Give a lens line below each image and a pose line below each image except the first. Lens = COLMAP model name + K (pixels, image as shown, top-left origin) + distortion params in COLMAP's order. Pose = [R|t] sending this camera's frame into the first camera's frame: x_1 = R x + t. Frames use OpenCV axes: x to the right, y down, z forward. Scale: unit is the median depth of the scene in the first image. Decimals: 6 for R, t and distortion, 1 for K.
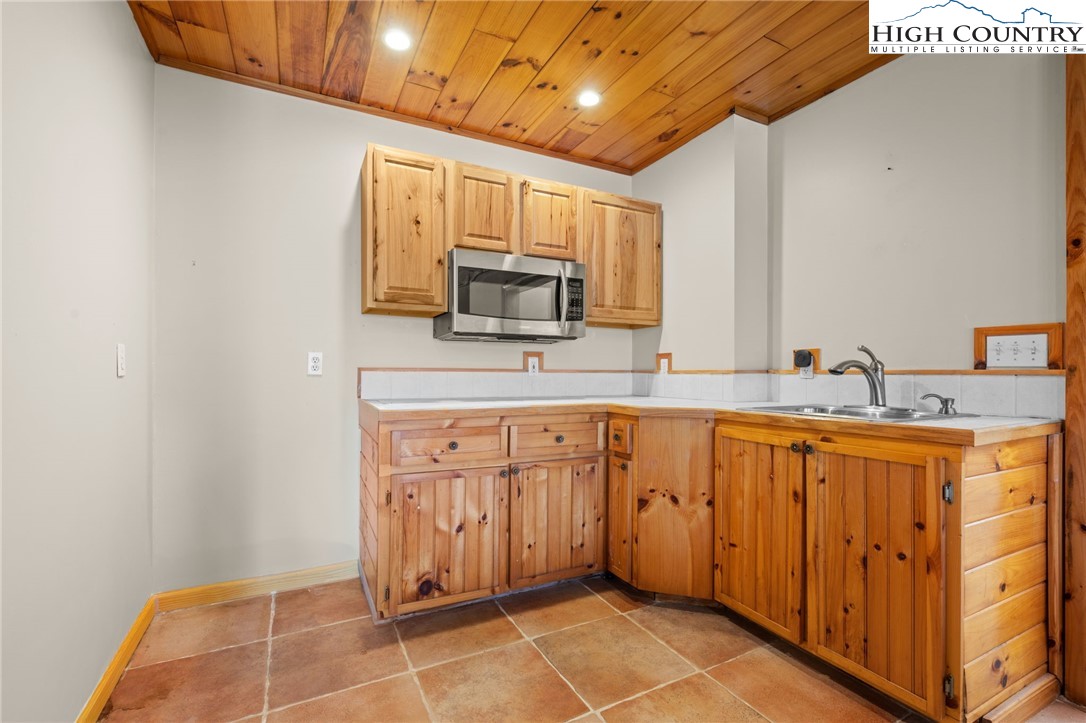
lens RADIAL K [[477.6, 0, 540.4], [0, 477.6, 367.5], [0, 0, 1]] dist [0.000294, 0.000085]
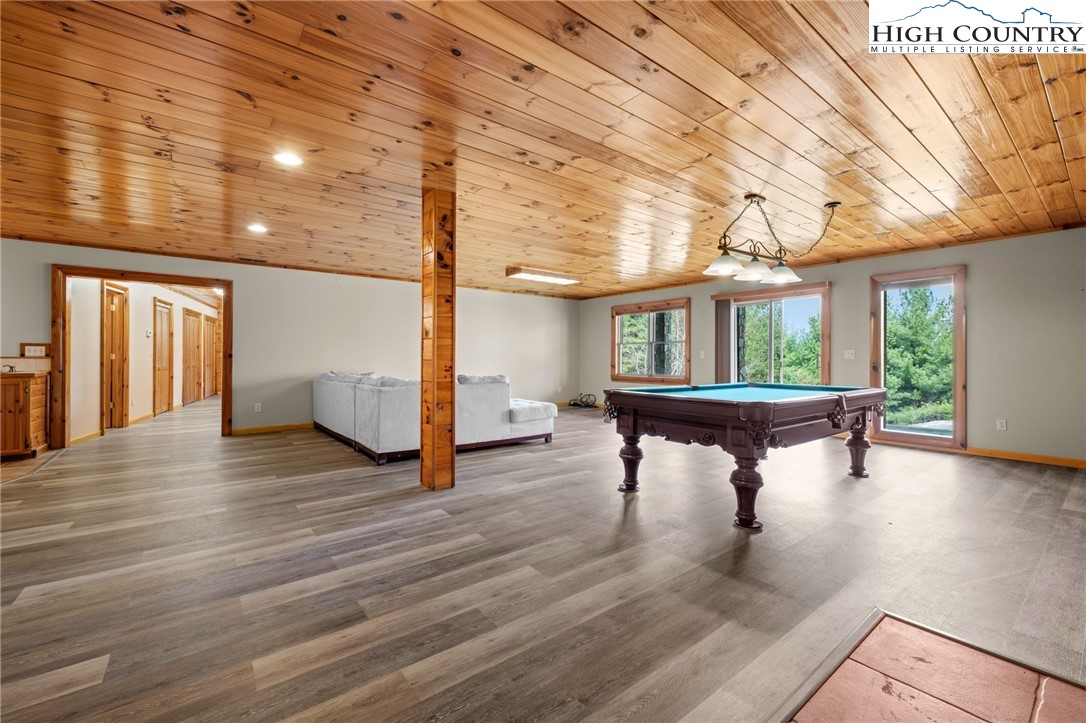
lens RADIAL K [[448.4, 0, 541.2], [0, 448.4, 360.9], [0, 0, 1]] dist [0.006672, 0.000187]
pose [[-0.185156, -0.004831, 0.982697, -2.869943], [-0.011074, 0.999935, 0.002830, -0.015865], [-0.982647, -0.010359, -0.185197, -1.952663]]
